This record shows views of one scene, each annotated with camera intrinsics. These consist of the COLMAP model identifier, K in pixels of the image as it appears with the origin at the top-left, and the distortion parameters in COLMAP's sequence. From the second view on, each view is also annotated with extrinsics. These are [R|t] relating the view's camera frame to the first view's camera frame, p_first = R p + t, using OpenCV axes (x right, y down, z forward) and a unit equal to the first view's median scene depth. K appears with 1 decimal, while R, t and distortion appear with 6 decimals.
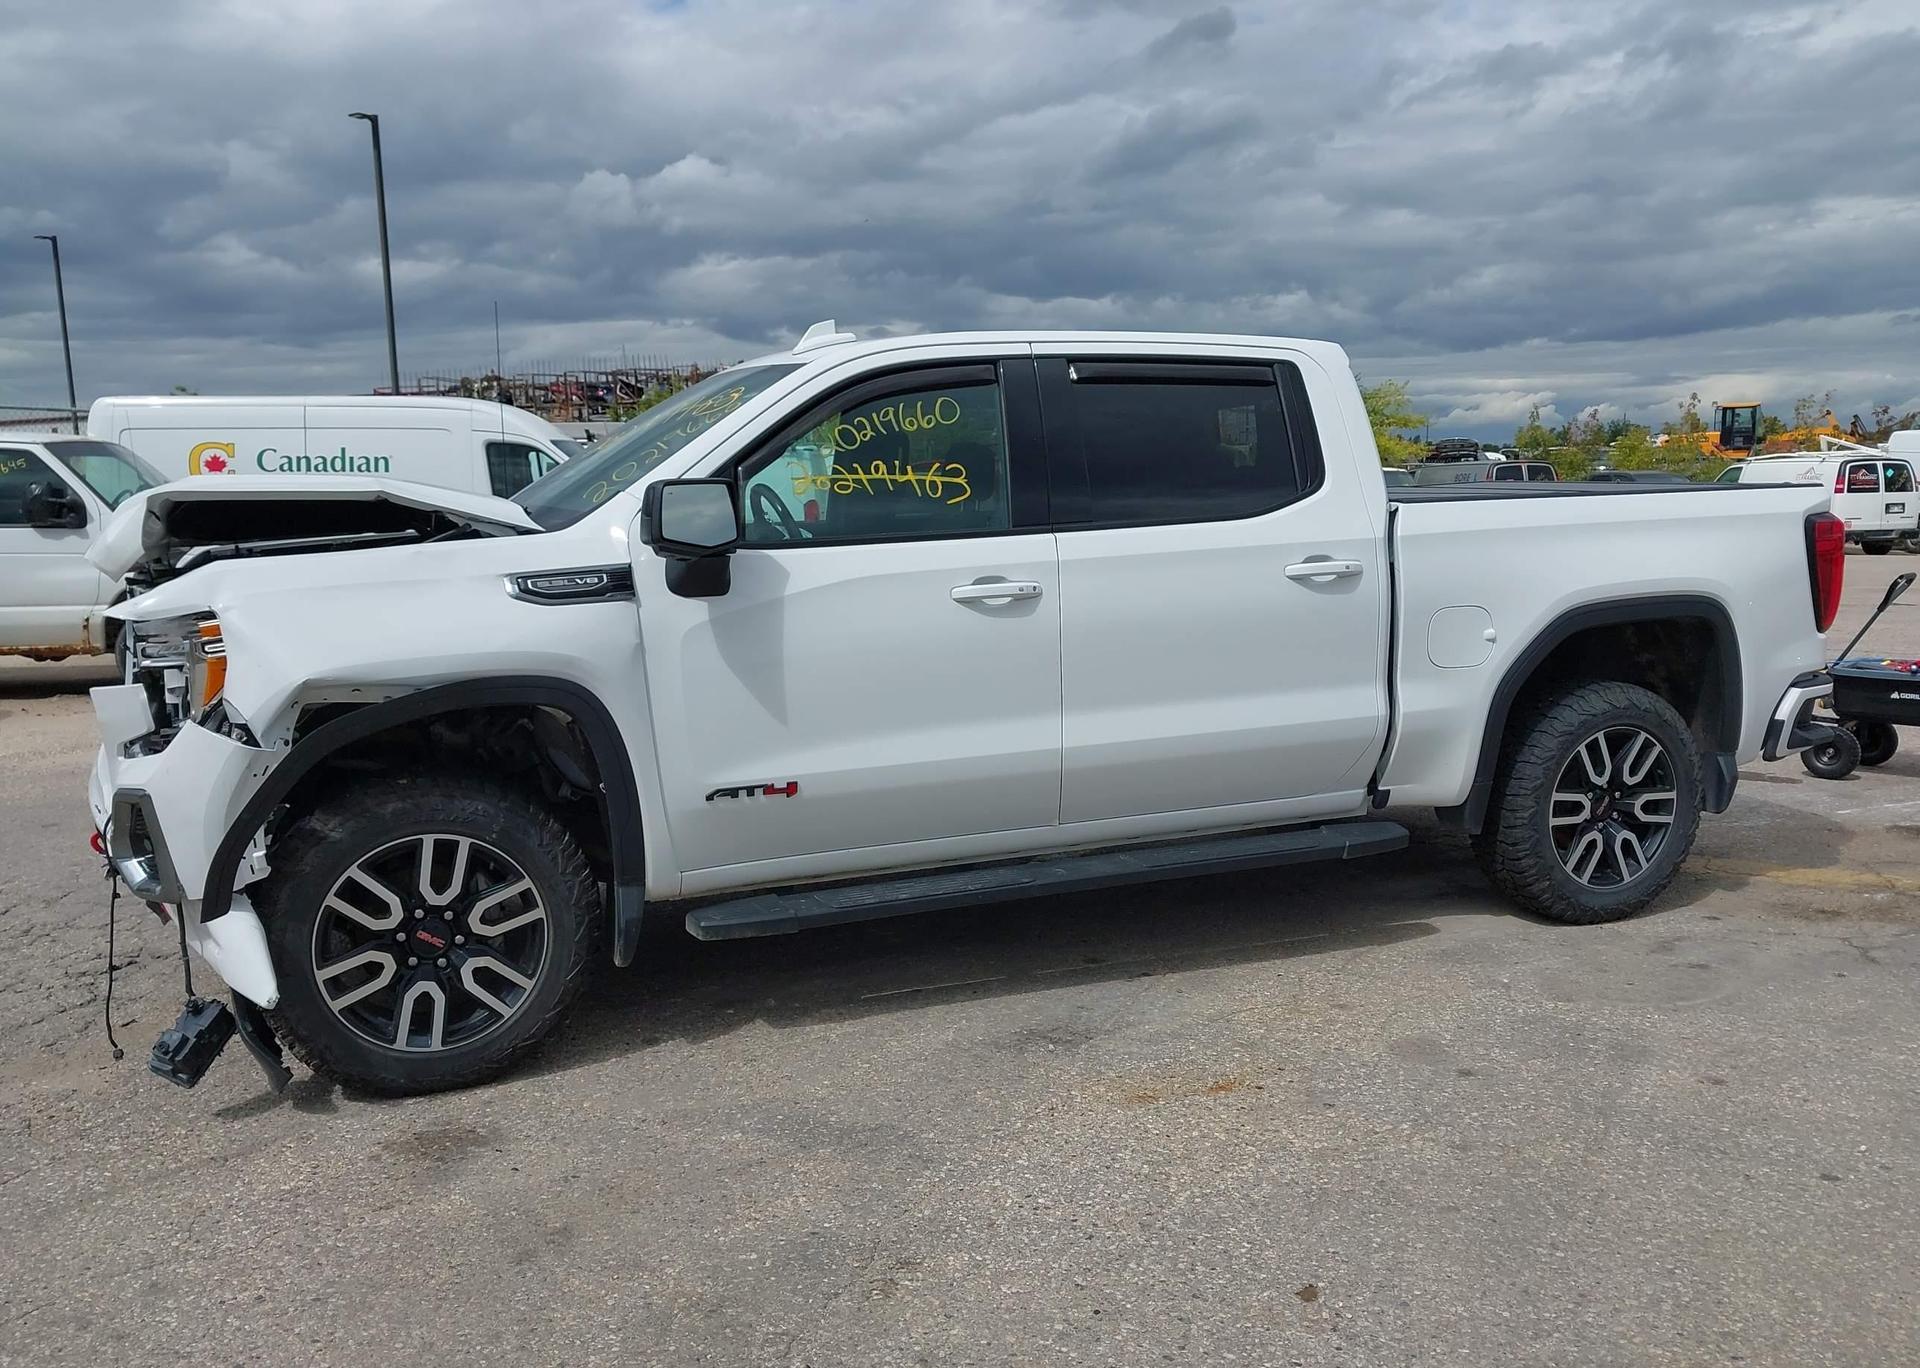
lens RADIAL K [[1505.4, 0, 988.9], [0, 1505.4, 678.2], [0, 0, 1]] dist [0.051104, -0.088948]
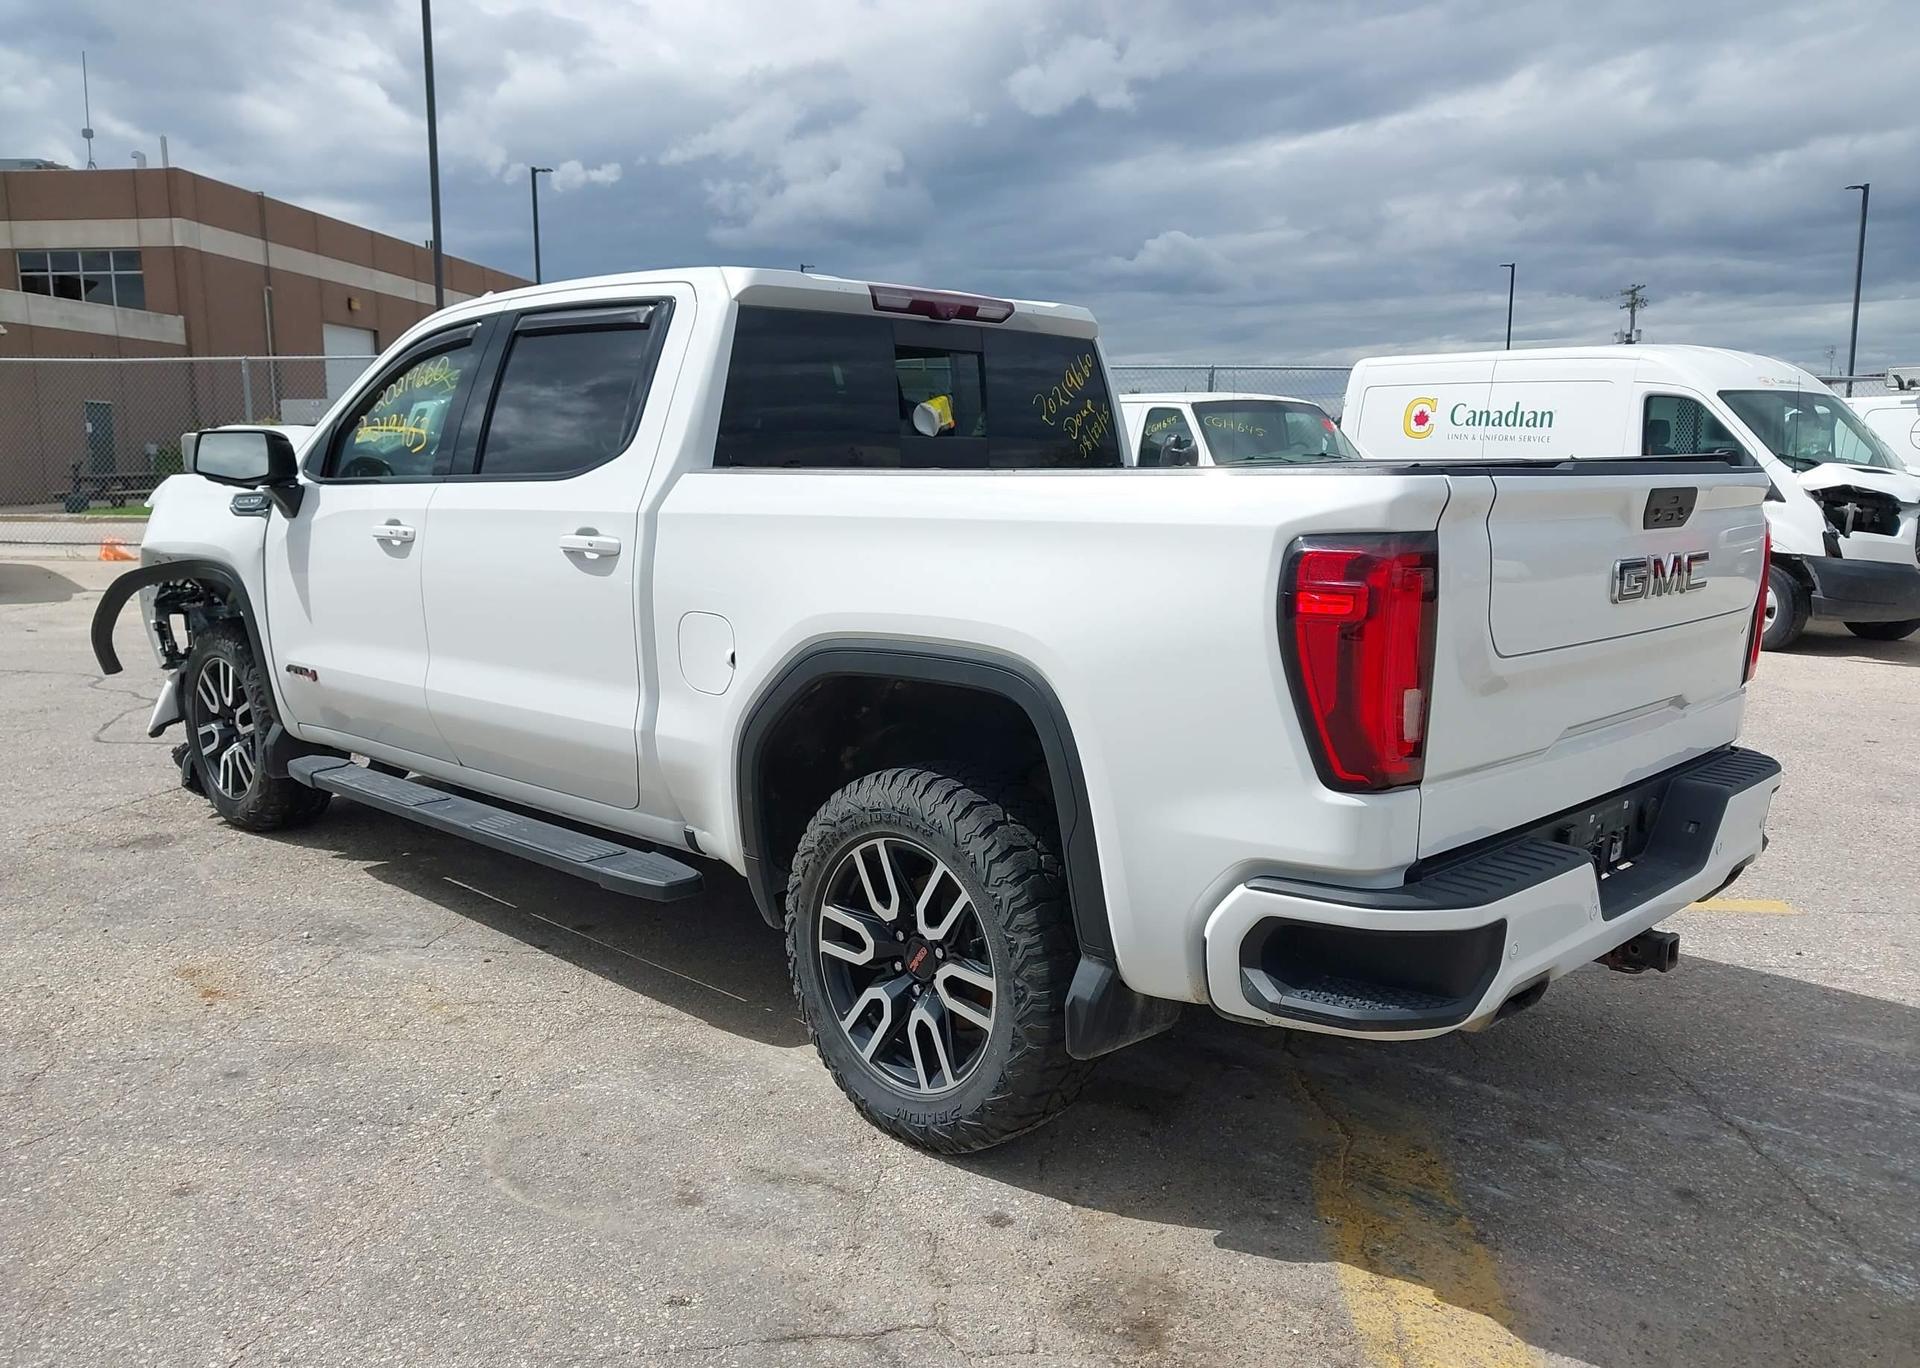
lens RADIAL K [[1537.3, 0, 989.7], [0, 1537.3, 638.2], [0, 0, 1]] dist [-0.006127, 0.001102]
pose [[0.408518, 0.129350, -0.903539, 1.194457], [-0.126916, 0.988341, 0.084107, -0.130756], [0.903884, 0.080315, 0.420172, 0.904406]]
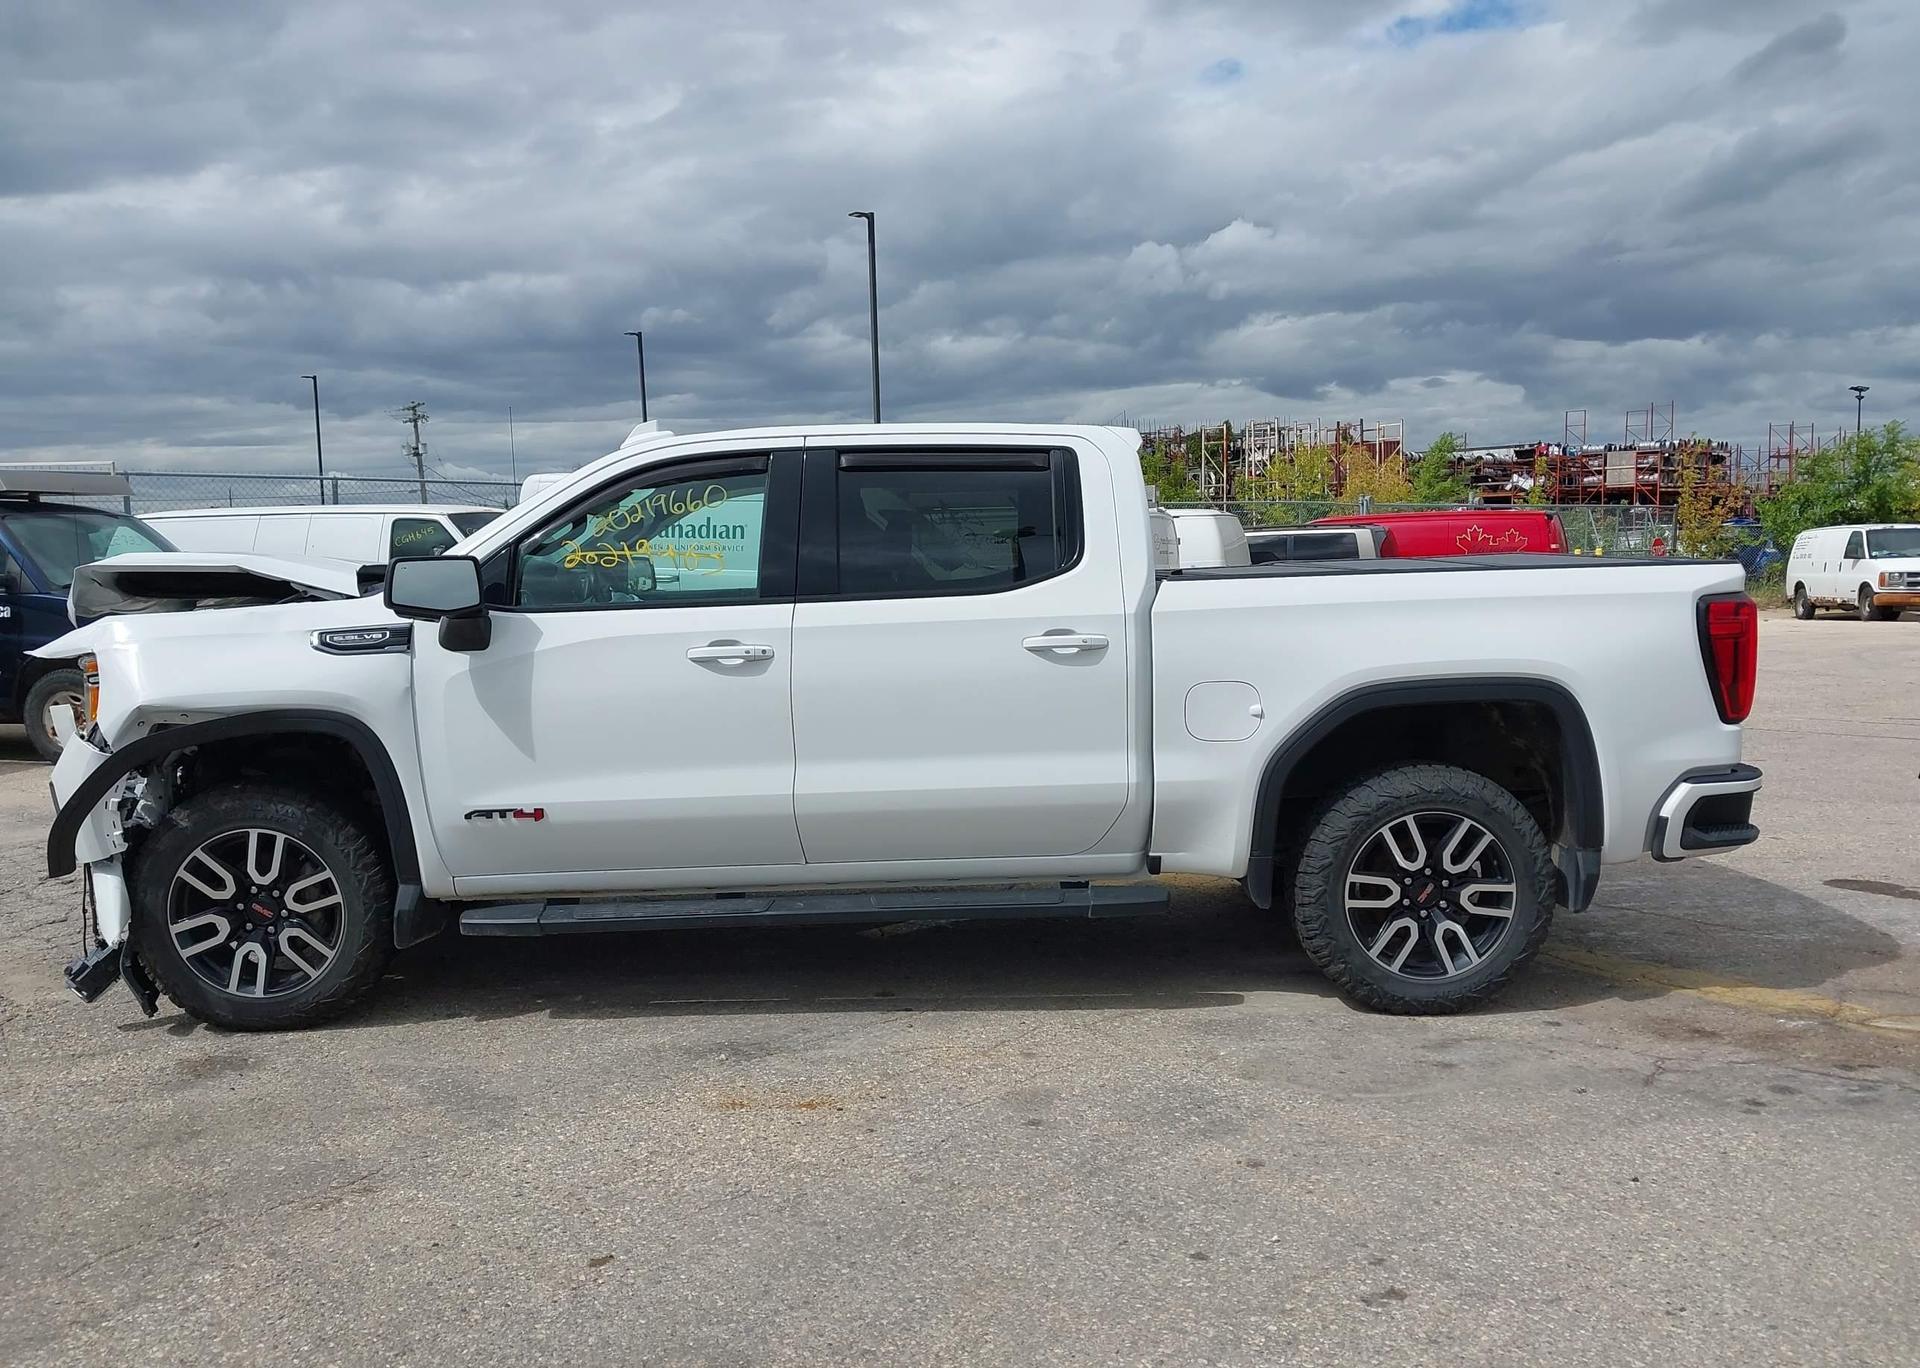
lens RADIAL K [[1505.4, 0, 988.9], [0, 1505.4, 678.2], [0, 0, 1]] dist [0.051104, -0.088948]
pose [[0.937823, 0.032455, -0.345593, 0.574214], [-0.045329, 0.998544, -0.029233, -0.014115], [0.344142, 0.043081, 0.937929, -0.006095]]
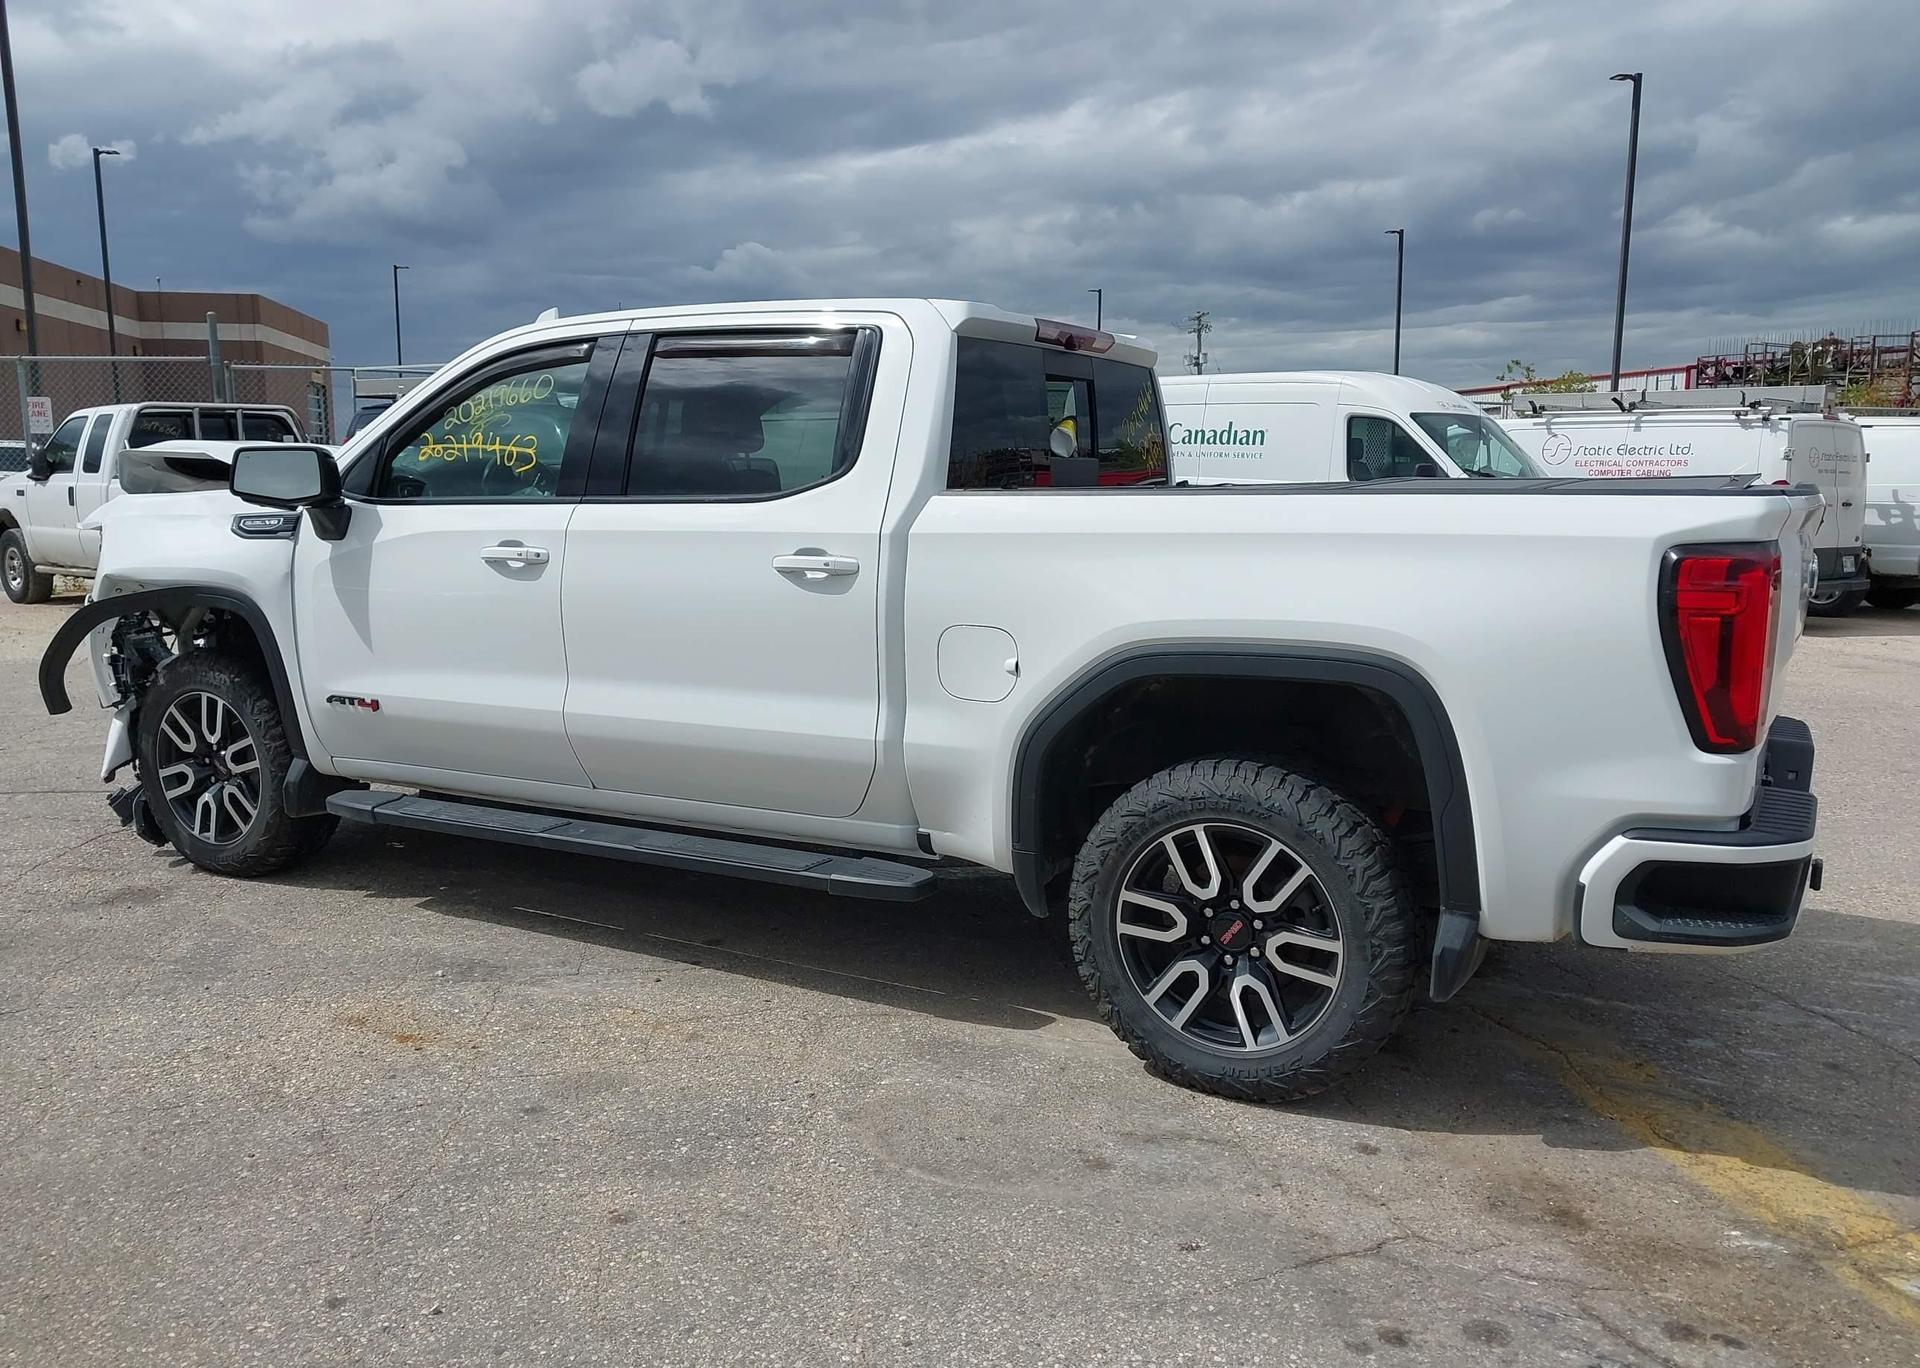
lens RADIAL K [[1505.4, 0, 988.9], [0, 1505.4, 678.2], [0, 0, 1]] dist [0.051104, -0.088948]
pose [[0.638186, 0.129706, -0.758878, 1.038180], [-0.115778, 0.990665, 0.071958, -0.087287], [0.761127, 0.041939, 0.647245, 0.546197]]
